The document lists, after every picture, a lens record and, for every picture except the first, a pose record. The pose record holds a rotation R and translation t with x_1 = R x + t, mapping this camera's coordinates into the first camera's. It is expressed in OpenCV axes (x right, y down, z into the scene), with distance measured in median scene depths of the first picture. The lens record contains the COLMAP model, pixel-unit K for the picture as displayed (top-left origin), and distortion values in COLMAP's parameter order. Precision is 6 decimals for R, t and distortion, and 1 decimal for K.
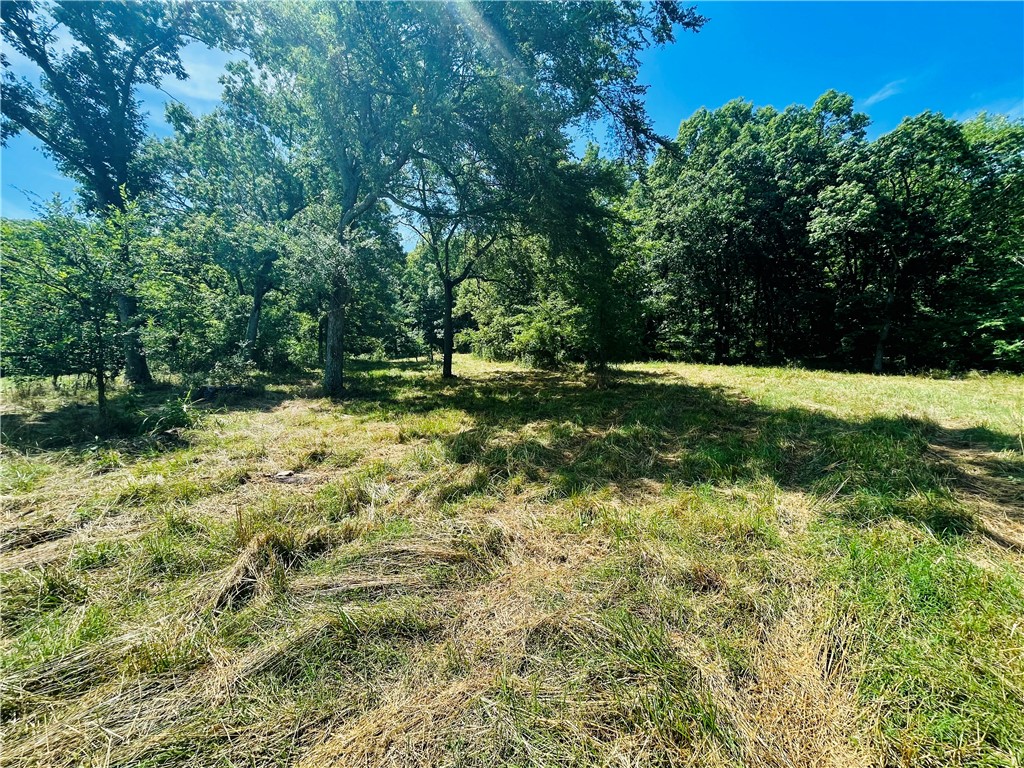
lens RADIAL K [[413.4, 0, 510.0], [0, 413.4, 390.1], [0, 0, 1]] dist [-0.003320, 0.000731]
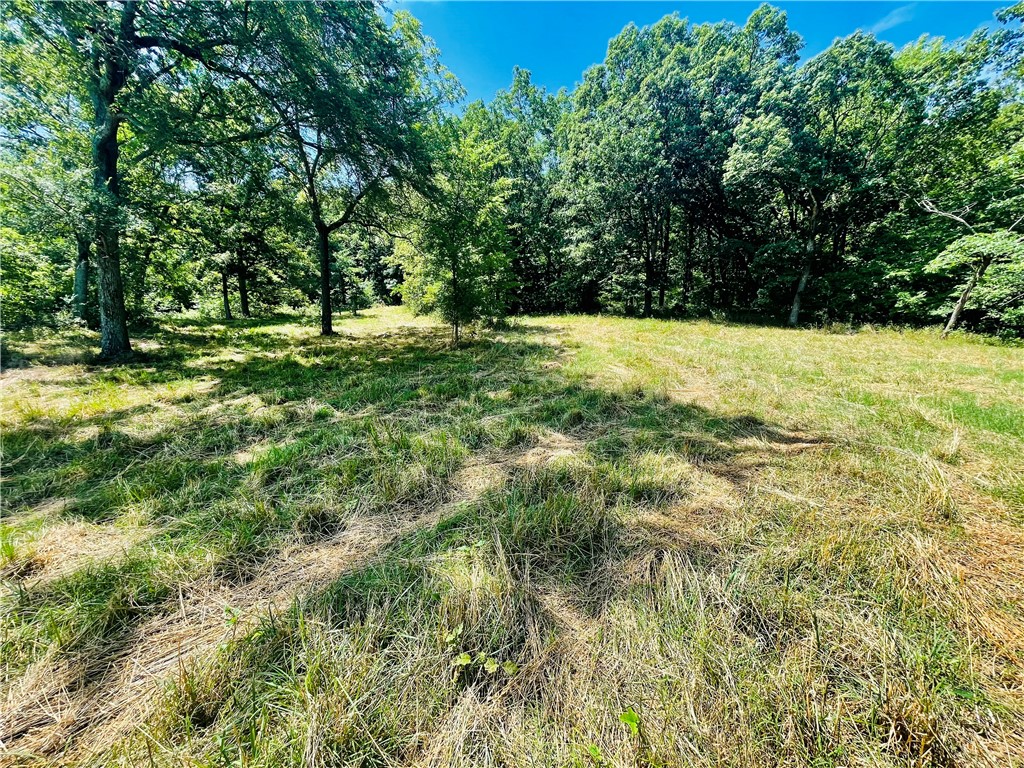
lens RADIAL K [[413.4, 0, 510.0], [0, 413.4, 390.1], [0, 0, 1]] dist [-0.003320, 0.000731]
pose [[0.999227, -0.011539, 0.037571, 0.191841], [0.007077, 0.993129, 0.116807, -0.010219], [-0.038661, -0.116451, 0.992444, 0.043447]]
